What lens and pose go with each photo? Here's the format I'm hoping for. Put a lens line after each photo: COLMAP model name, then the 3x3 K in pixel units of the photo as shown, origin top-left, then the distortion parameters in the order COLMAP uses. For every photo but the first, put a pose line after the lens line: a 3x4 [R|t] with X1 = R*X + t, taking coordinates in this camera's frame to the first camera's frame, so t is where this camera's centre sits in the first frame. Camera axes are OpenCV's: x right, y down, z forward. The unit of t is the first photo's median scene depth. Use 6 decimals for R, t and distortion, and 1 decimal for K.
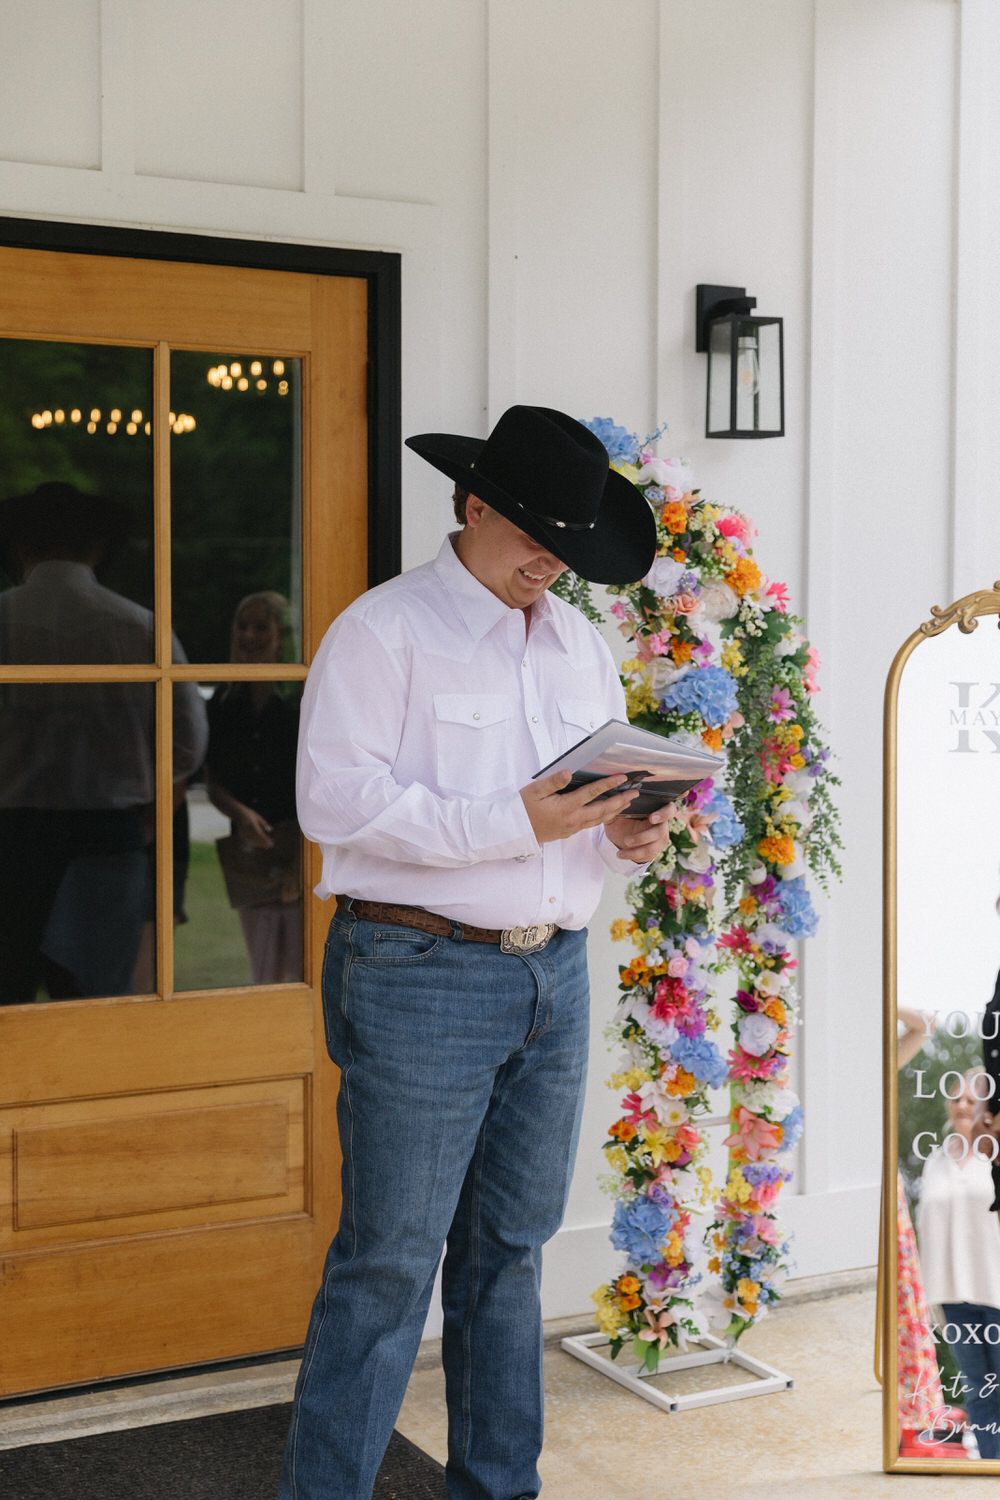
lens RADIAL K [[2184.4, 0, 501.3], [0, 2184.4, 748.3], [0, 0, 1]] dist [-0.039149, 0.000000]
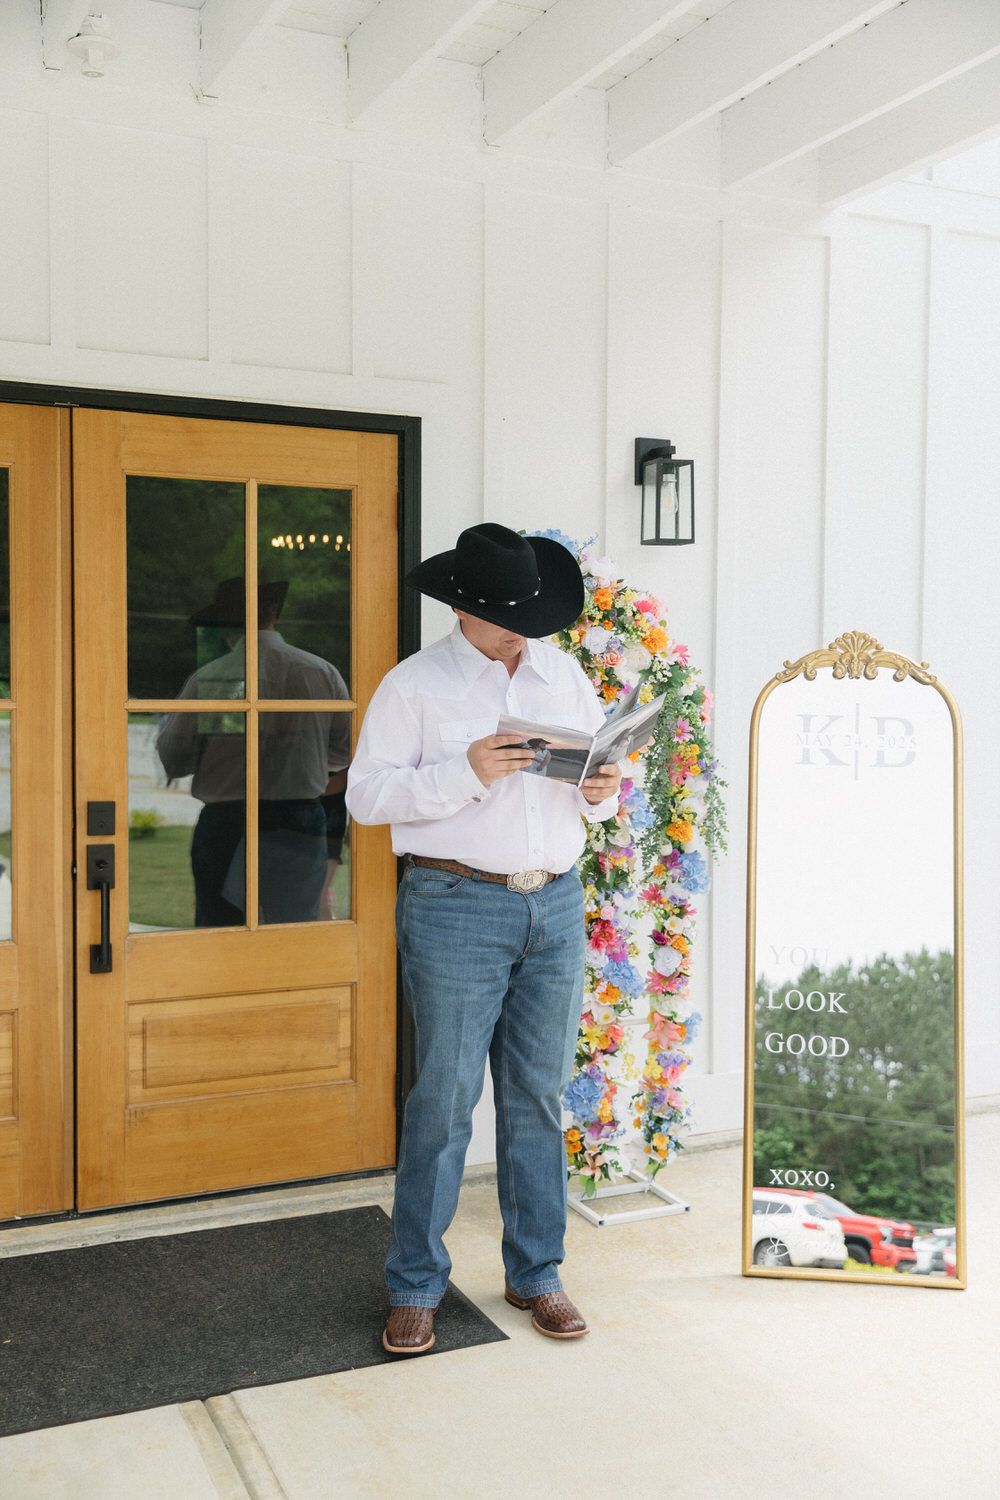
lens RADIAL K [[1469.3, 0, 497.8], [0, 1469.3, 738.8], [0, 0, 1]] dist [-0.009904, 0.000000]
pose [[0.997459, 0.006439, -0.070953, 0.076261], [-0.007458, 0.999873, -0.014099, 0.000295], [0.070854, 0.014592, 0.997380, 0.032983]]
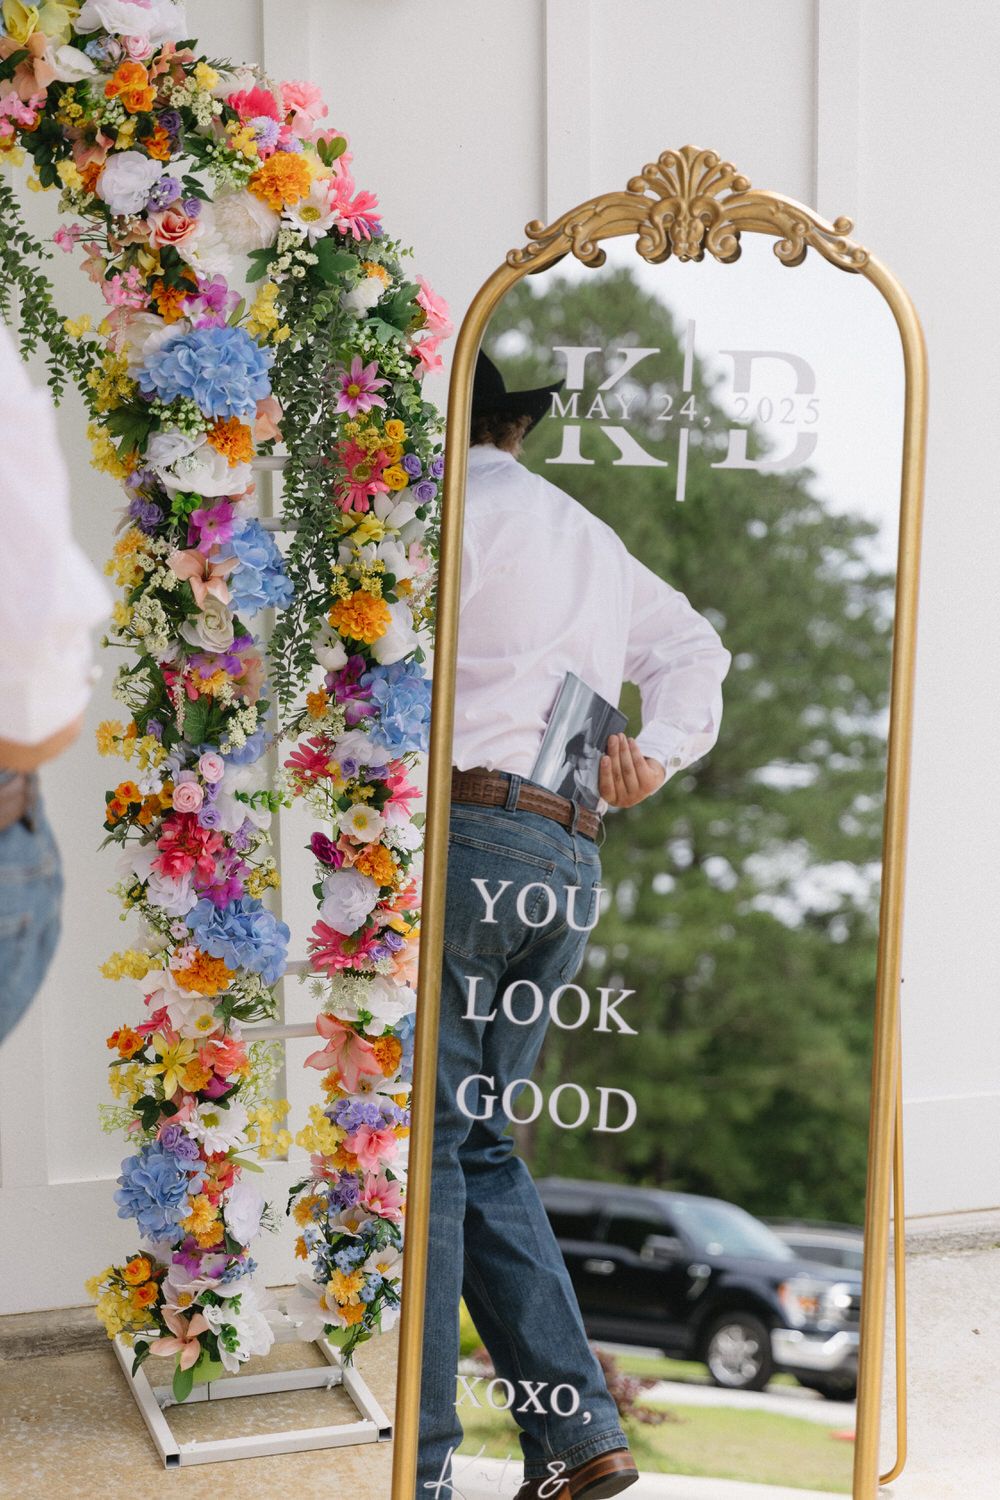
lens RADIAL K [[2759.7, 0, 491.3], [0, 2759.7, 749.1], [0, 0, 1]] dist [-0.032723, 0.000000]
pose [[0.978631, 0.022317, -0.204408, 0.333374], [-0.000574, 0.994385, 0.105818, -0.000288], [0.205622, -0.103439, 0.973150, 0.224406]]
